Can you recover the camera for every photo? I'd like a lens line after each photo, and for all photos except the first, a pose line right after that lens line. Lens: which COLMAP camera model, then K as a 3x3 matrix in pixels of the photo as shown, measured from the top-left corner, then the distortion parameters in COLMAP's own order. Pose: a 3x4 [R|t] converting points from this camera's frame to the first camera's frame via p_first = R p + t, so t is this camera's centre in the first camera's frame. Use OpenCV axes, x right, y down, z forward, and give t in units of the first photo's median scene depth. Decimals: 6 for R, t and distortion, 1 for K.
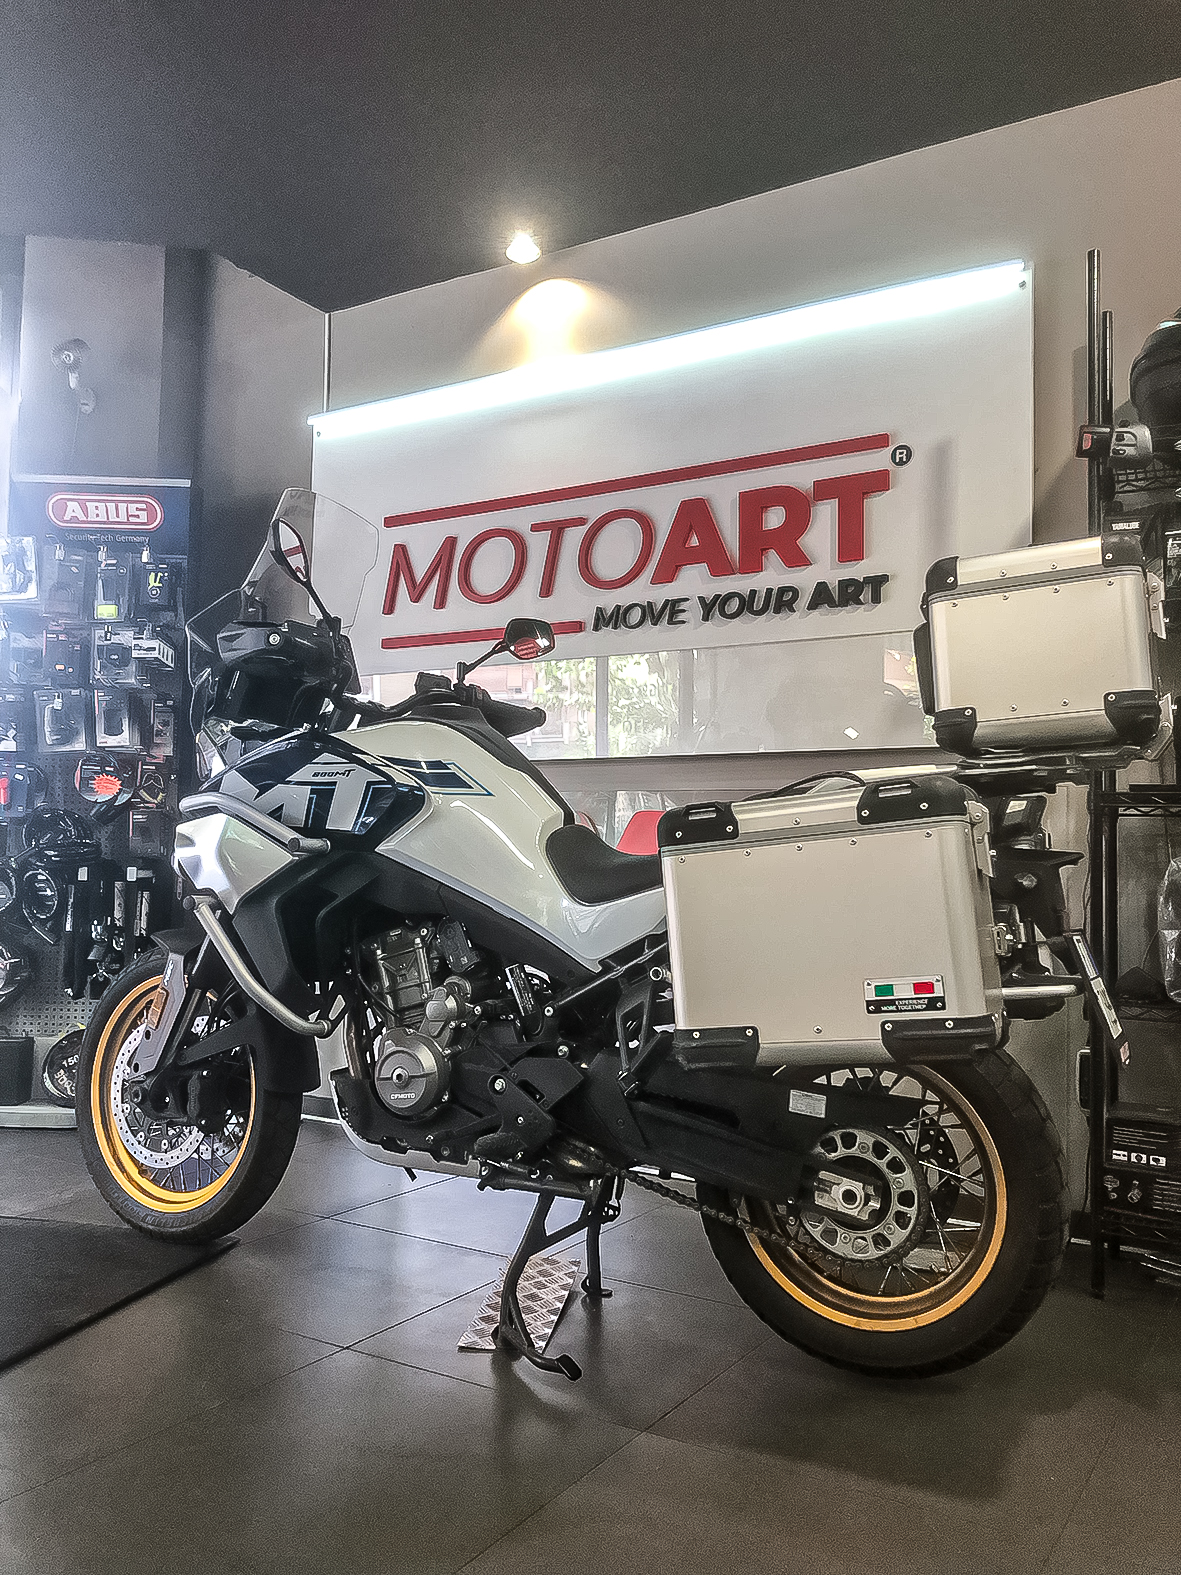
lens RADIAL K [[1303.3, 0, 577.4], [0, 1303.3, 782.1], [0, 0, 1]] dist [0.051757, -0.013578]
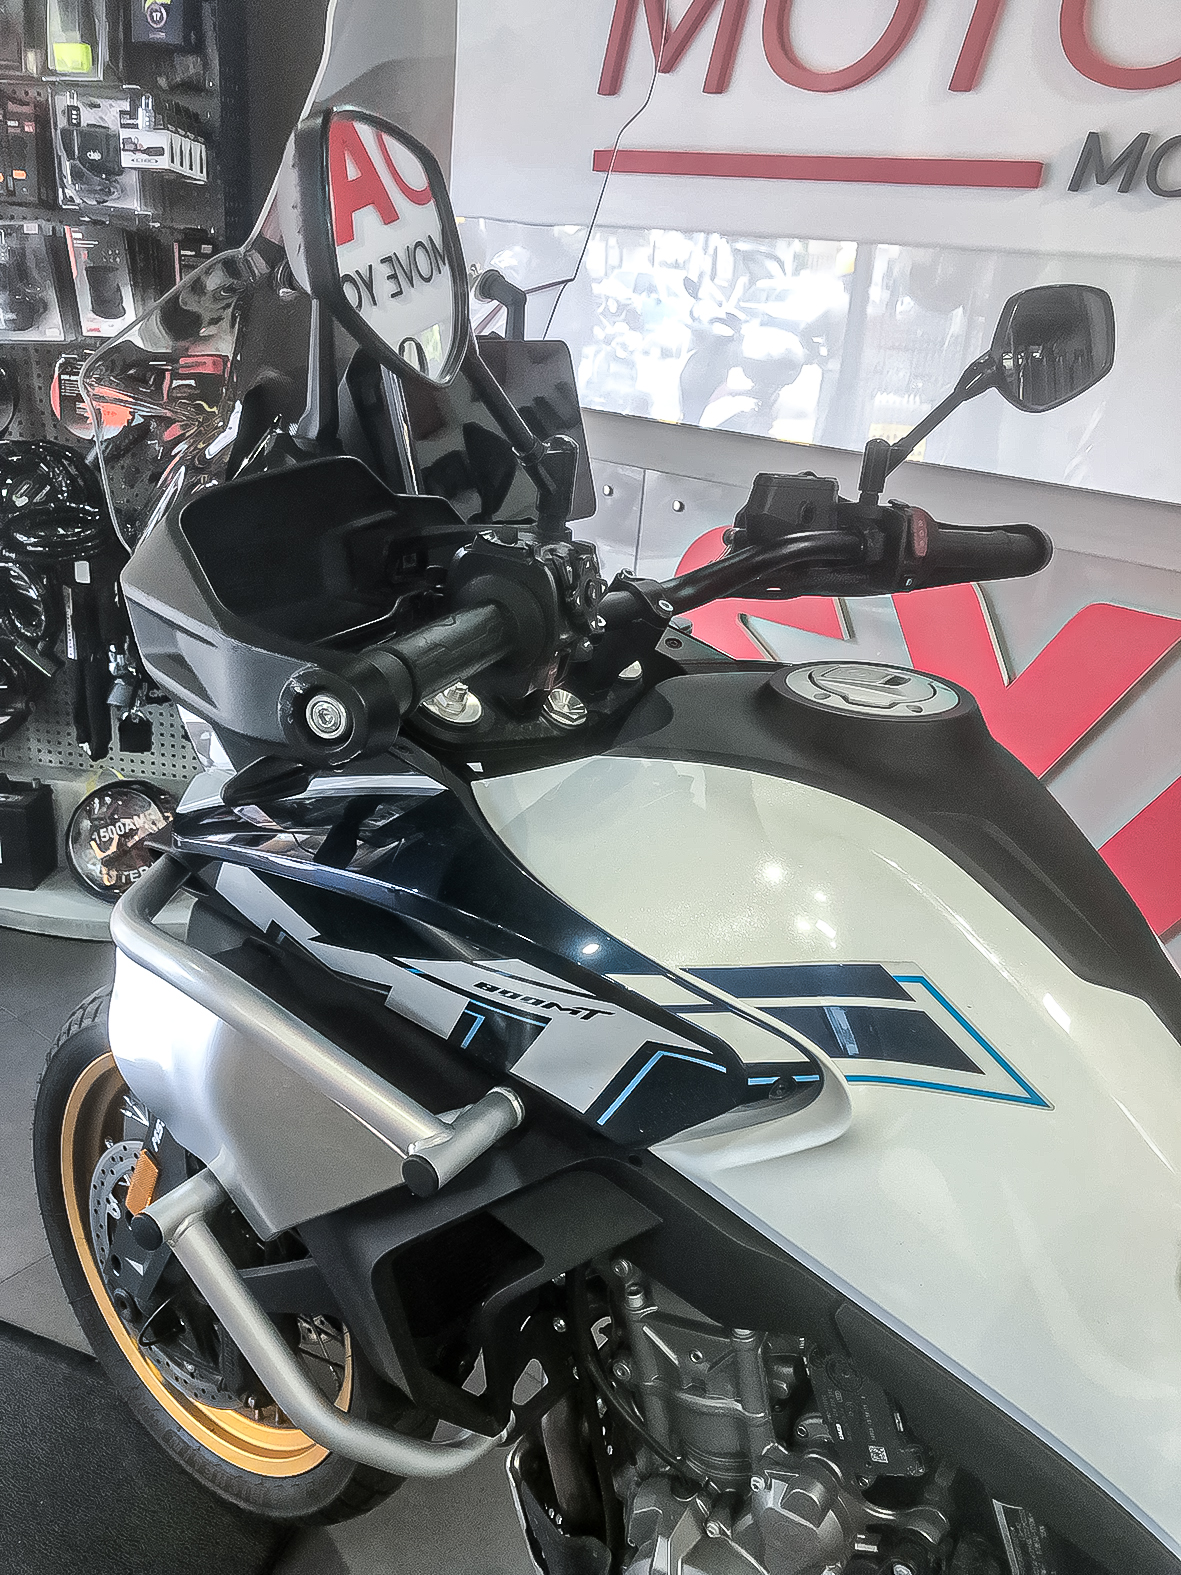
lens RADIAL K [[1298.0, 0, 588.8], [0, 1298.0, 781.4], [0, 0, 1]] dist [0.025437, -0.005151]
pose [[0.993537, 0.086421, -0.073584, -0.133292], [-0.045193, 0.895886, 0.441978, -0.163696], [0.104120, -0.435797, 0.894002, 0.630701]]
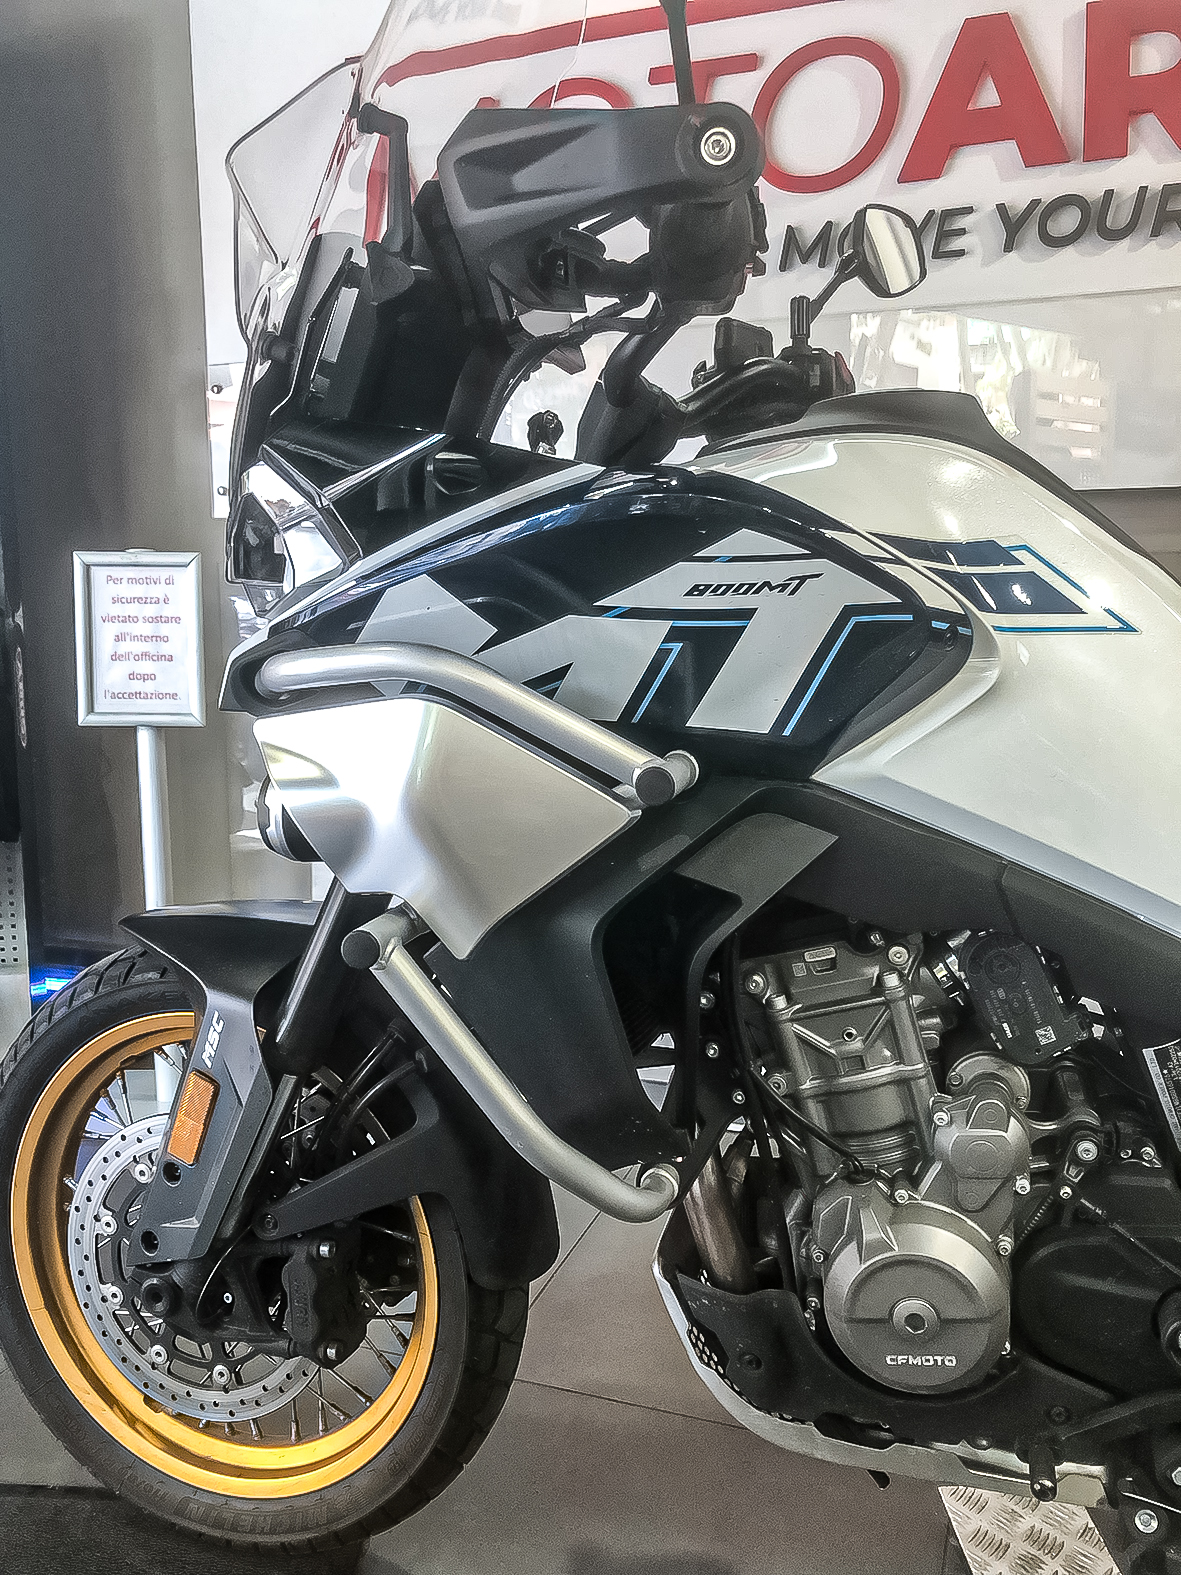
lens RADIAL K [[1298.0, 0, 588.8], [0, 1298.0, 781.4], [0, 0, 1]] dist [0.025437, -0.005151]
pose [[0.975984, -0.058291, 0.209898, -0.263167], [0.012547, 0.976977, 0.212978, -0.026274], [-0.217480, -0.205229, 0.954245, 0.554313]]
